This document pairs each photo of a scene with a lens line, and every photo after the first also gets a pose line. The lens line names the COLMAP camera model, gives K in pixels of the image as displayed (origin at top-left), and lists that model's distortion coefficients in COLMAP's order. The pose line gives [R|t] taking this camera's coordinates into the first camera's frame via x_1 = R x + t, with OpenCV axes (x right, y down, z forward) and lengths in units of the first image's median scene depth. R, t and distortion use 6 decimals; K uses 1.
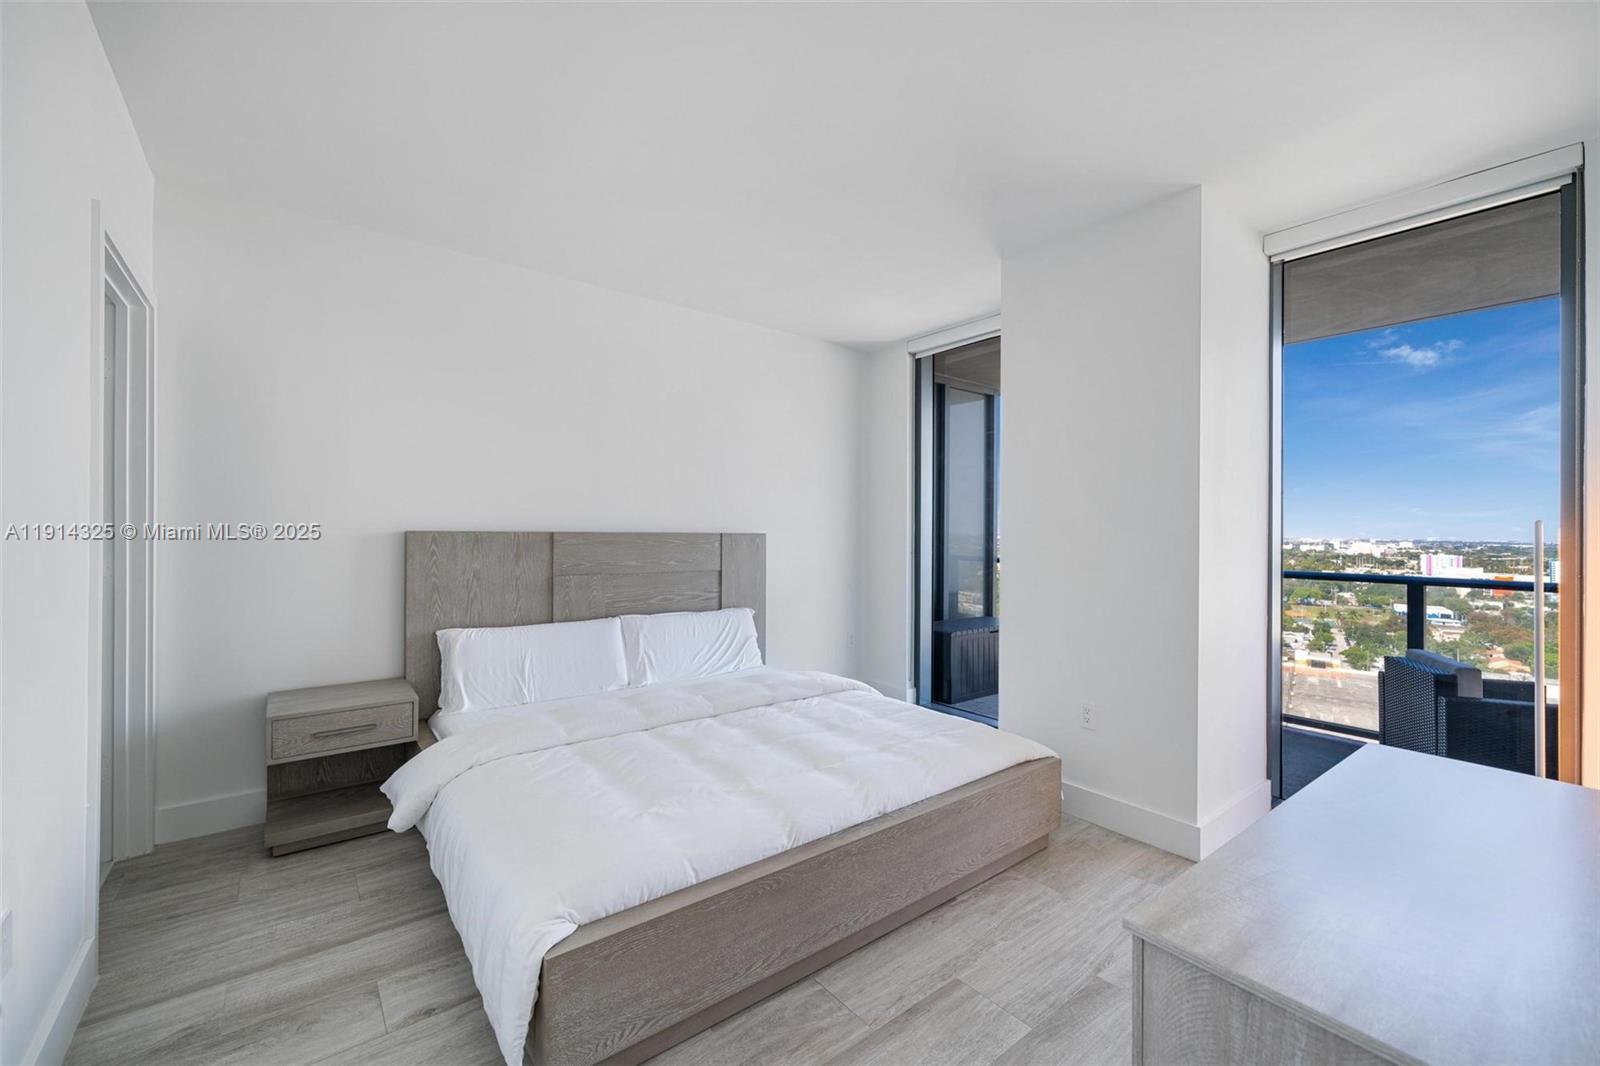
lens RADIAL K [[648.3, 0, 785.0], [0, 648.3, 526.8], [0, 0, 1]] dist [-0.000482, 0.000866]
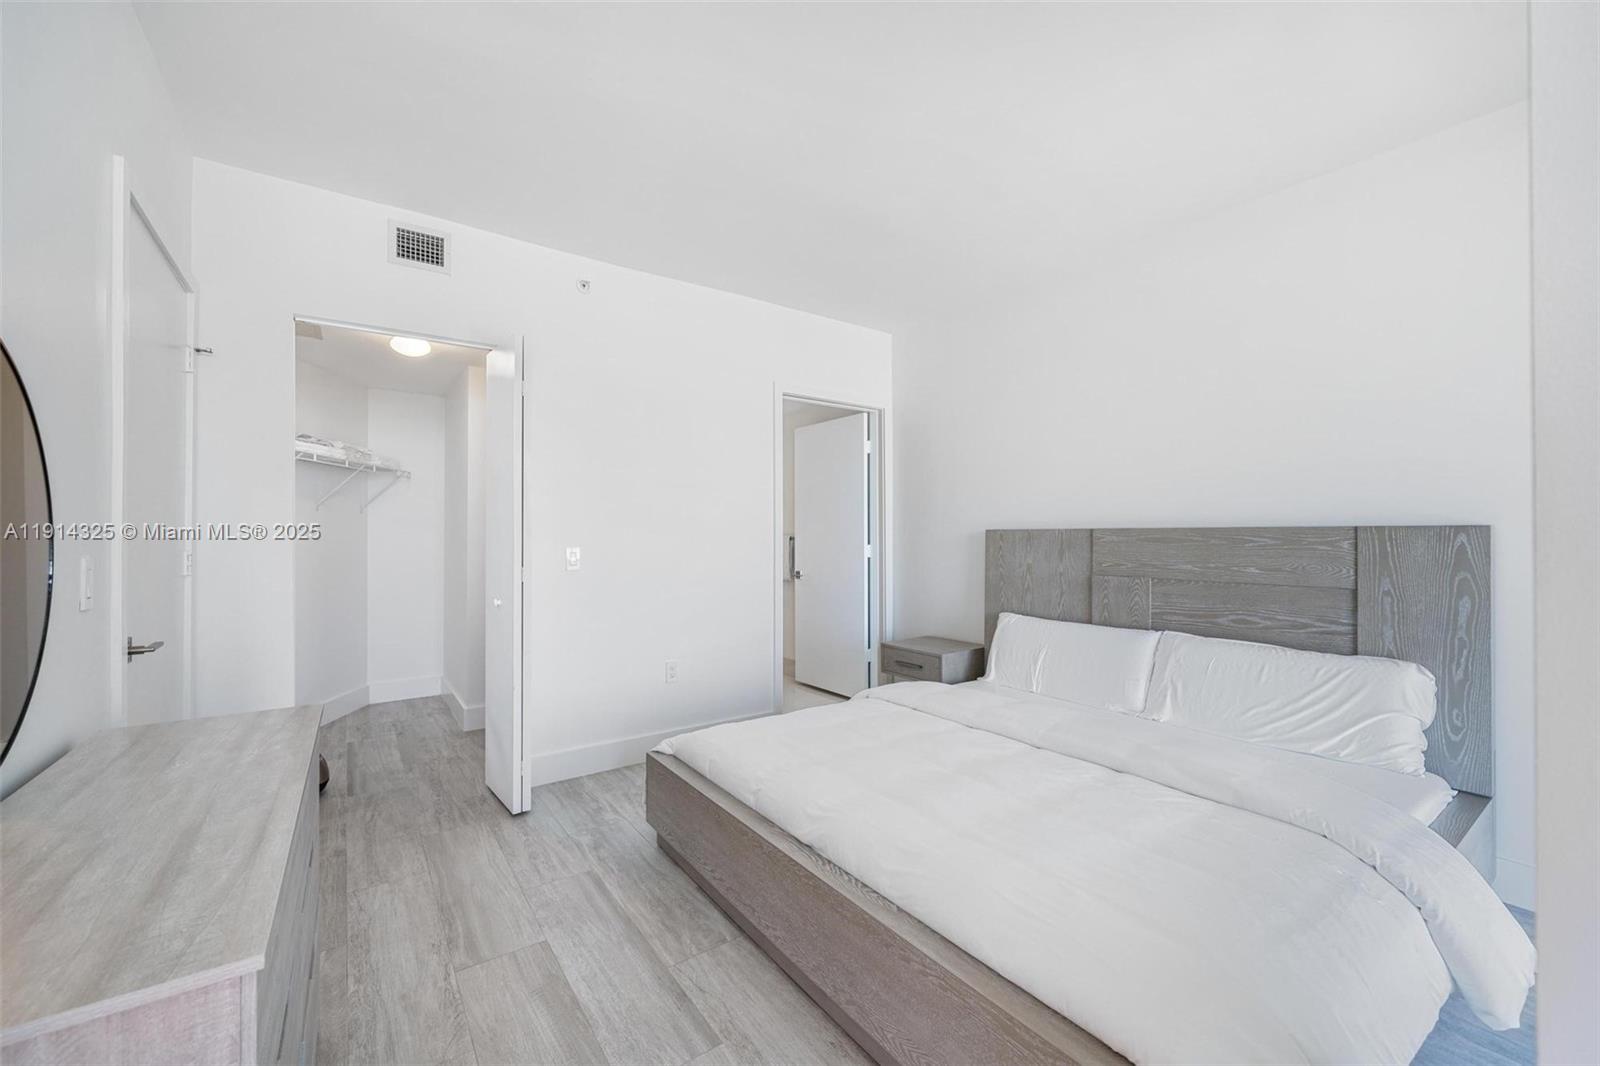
lens RADIAL K [[648.3, 0, 823.0], [0, 648.3, 536.5], [0, 0, 1]] dist [-0.000482, 0.000866]
pose [[-0.023022, -0.011109, -0.999673, 0.620535], [0.003342, 0.999932, -0.011189, 0.029556], [0.999729, -0.003599, -0.022983, 0.647168]]
